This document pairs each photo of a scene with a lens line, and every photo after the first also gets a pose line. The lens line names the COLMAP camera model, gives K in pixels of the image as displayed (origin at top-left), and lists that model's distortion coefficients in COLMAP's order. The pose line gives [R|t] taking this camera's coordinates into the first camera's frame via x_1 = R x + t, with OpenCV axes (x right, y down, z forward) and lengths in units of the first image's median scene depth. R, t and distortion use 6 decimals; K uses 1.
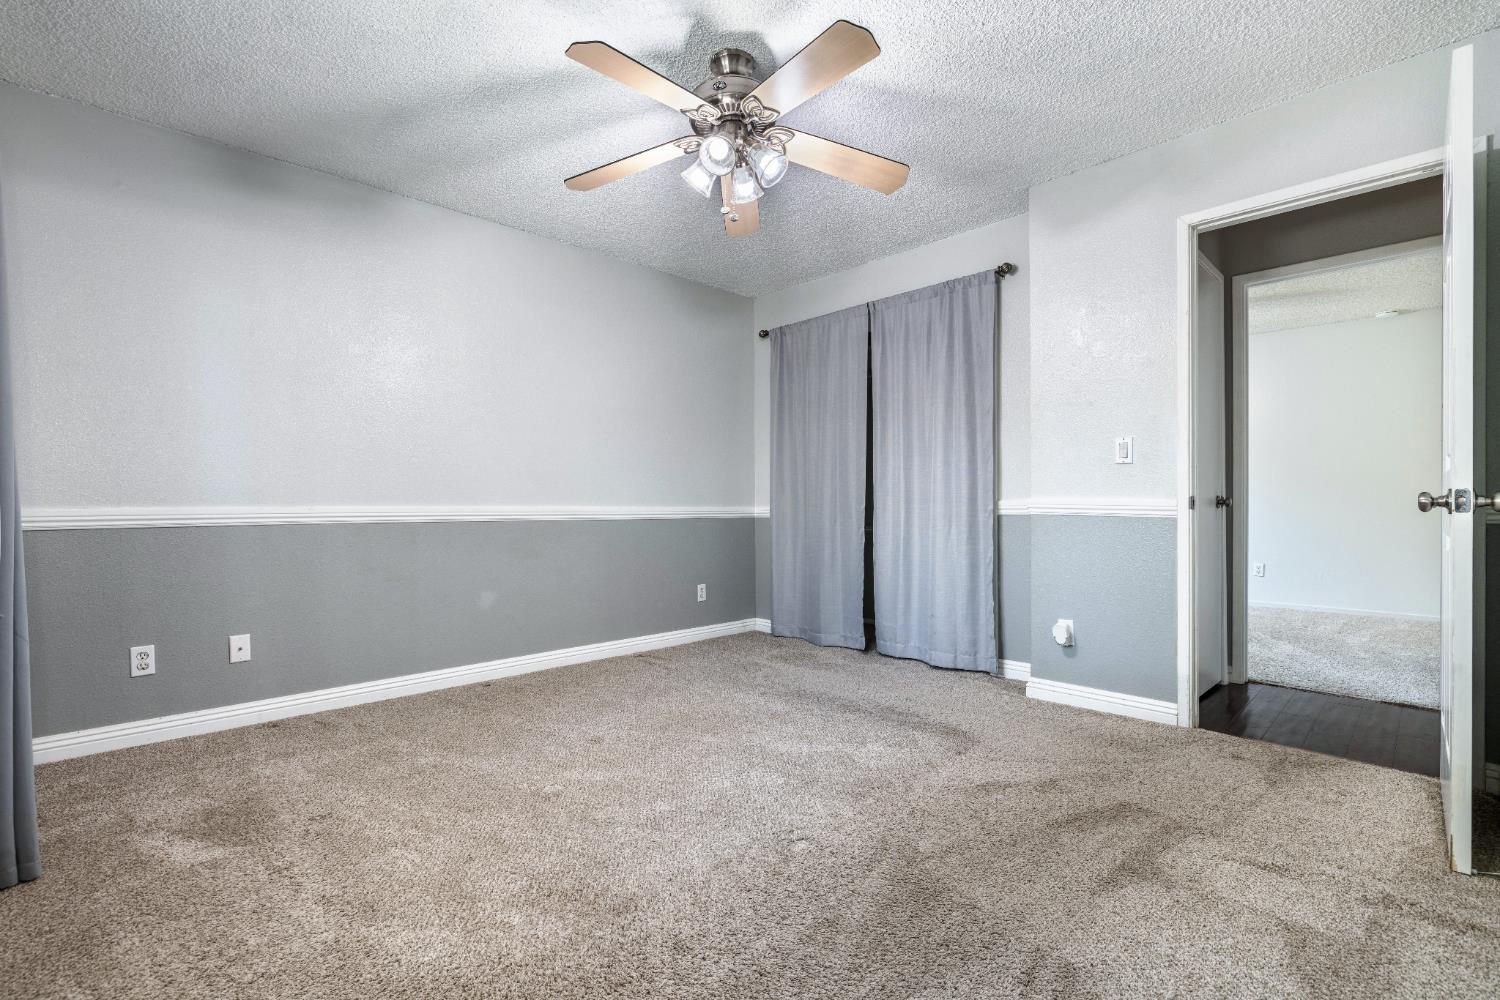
lens RADIAL K [[657.5, 0, 744.8], [0, 657.5, 505.8], [0, 0, 1]] dist [0.002927, 0.000977]
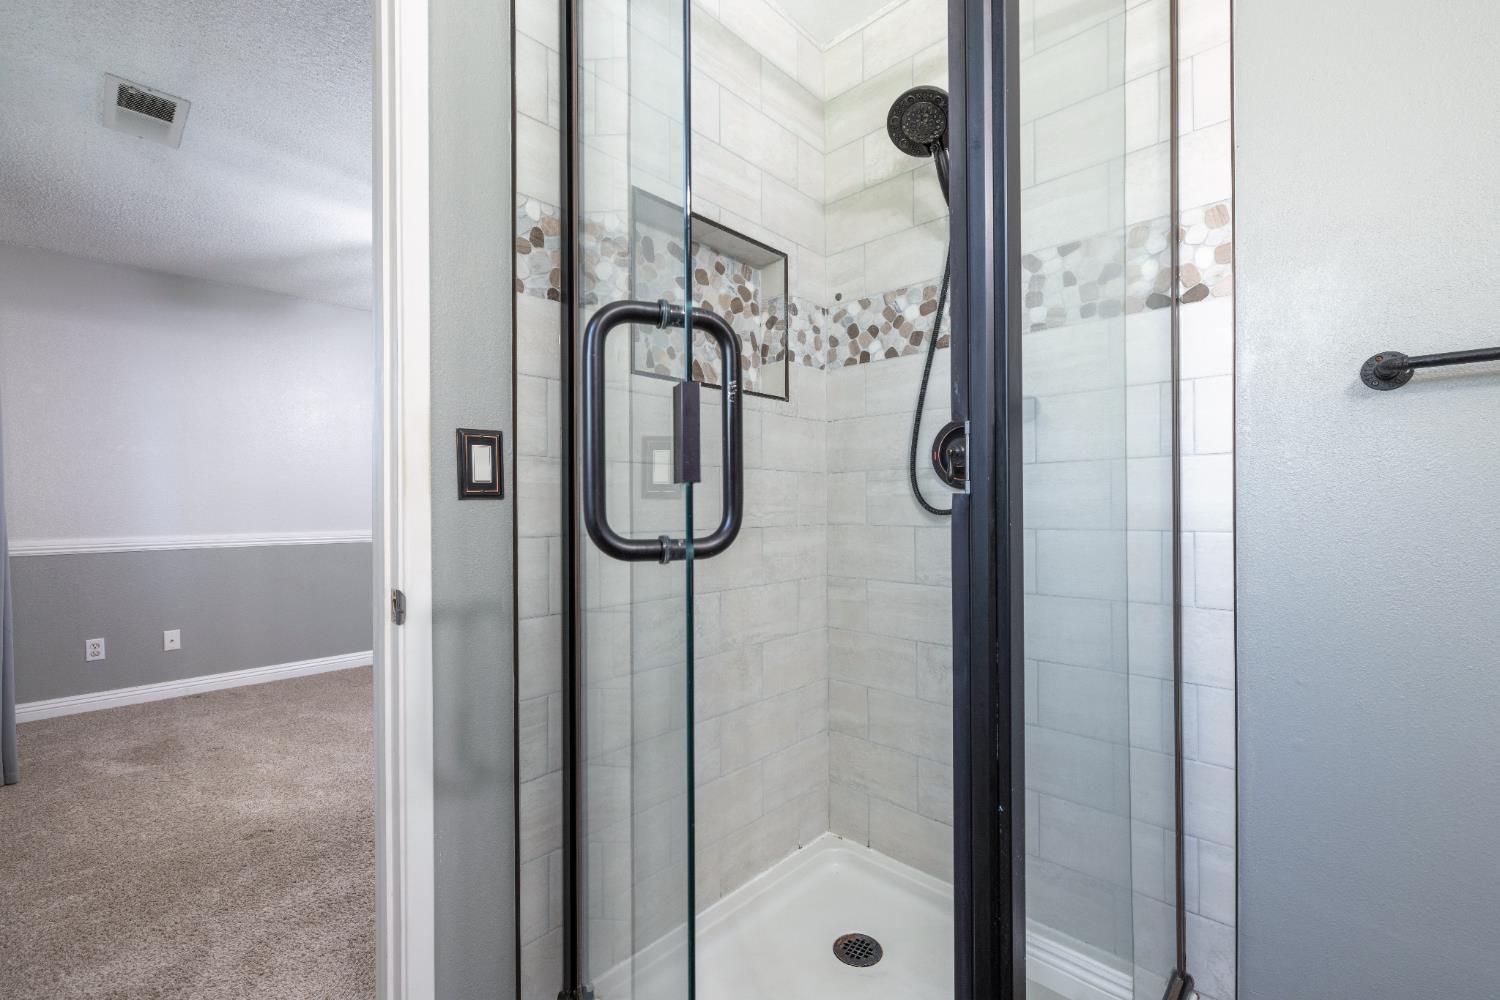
lens RADIAL K [[628.5, 0, 755.5], [0, 628.5, 498.8], [0, 0, 1]] dist [0.001500, 0.000112]
pose [[0.998613, -0.003873, 0.052505, 0.435115], [0.004641, 0.999884, -0.014502, -0.059454], [-0.052443, 0.014726, 0.998515, -0.427906]]
